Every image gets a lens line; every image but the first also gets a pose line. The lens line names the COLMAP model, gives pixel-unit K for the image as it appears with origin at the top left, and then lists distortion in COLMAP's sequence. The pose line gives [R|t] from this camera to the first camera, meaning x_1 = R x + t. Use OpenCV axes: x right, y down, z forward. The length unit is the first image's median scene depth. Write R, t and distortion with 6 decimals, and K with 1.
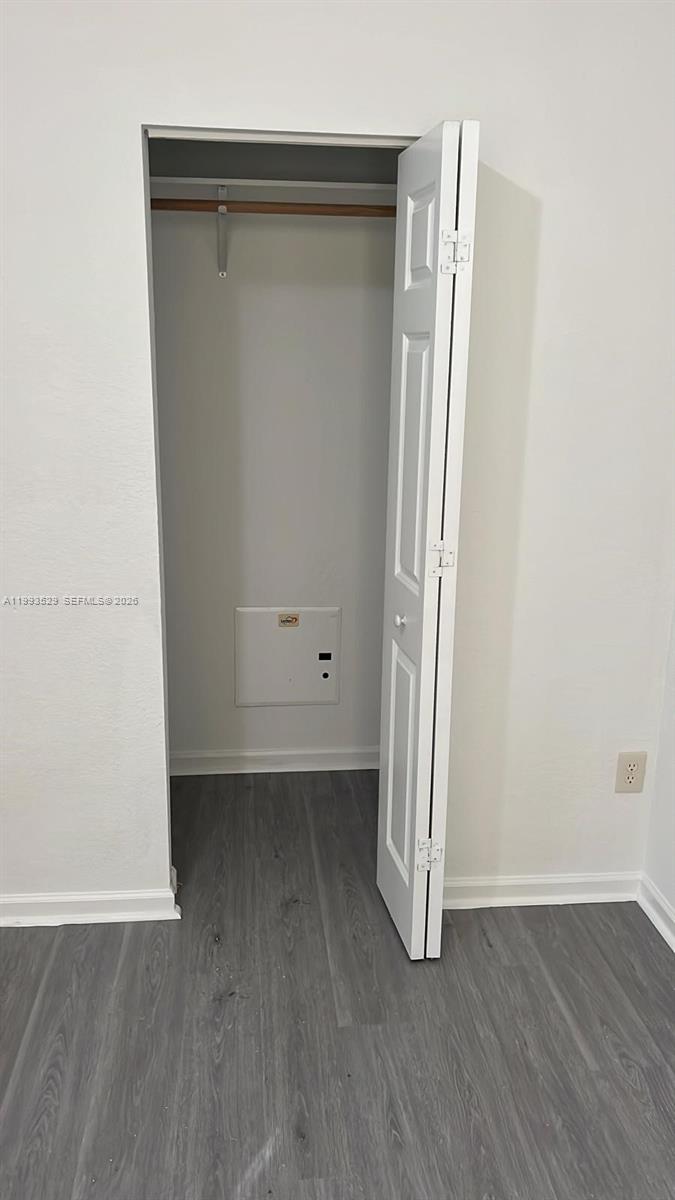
lens RADIAL K [[941.6, 0, 333.0], [0, 941.6, 598.8], [0, 0, 1]] dist [0.015906, -0.017184]
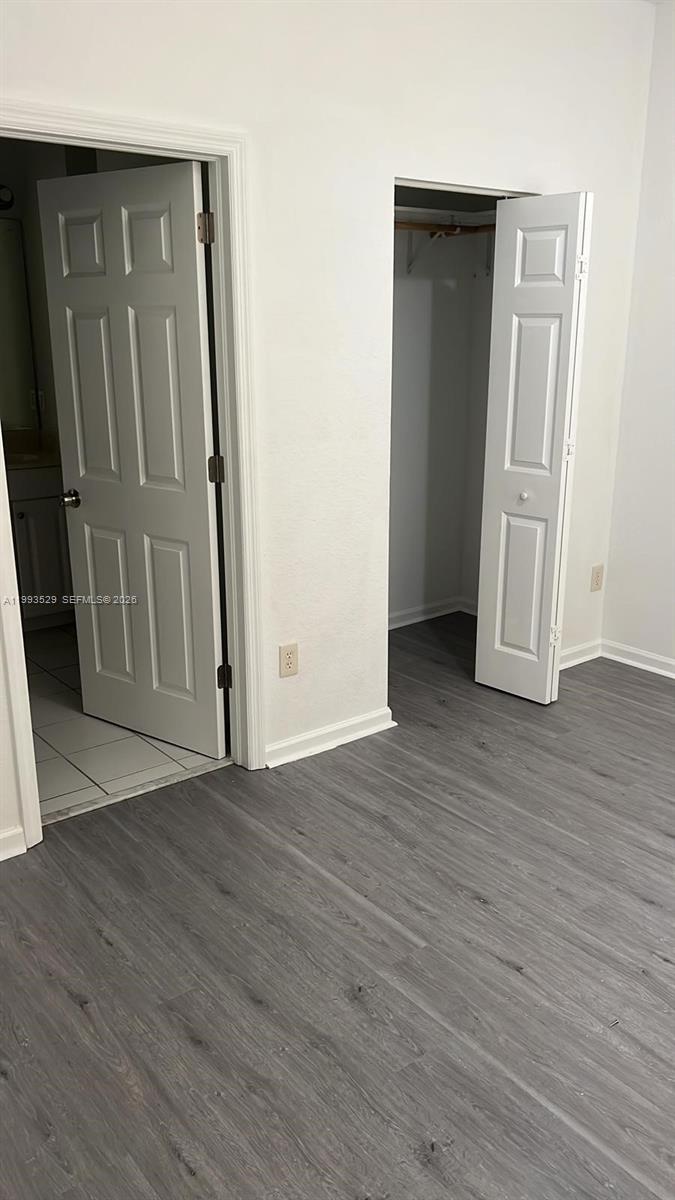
lens RADIAL K [[941.6, 0, 337.2], [0, 941.6, 602.1], [0, 0, 1]] dist [0.015906, -0.017184]
pose [[0.843822, -0.171143, 0.508600, -1.106901], [0.144801, 0.985240, 0.091292, 0.010473], [-0.516717, -0.003389, 0.856149, -0.219026]]
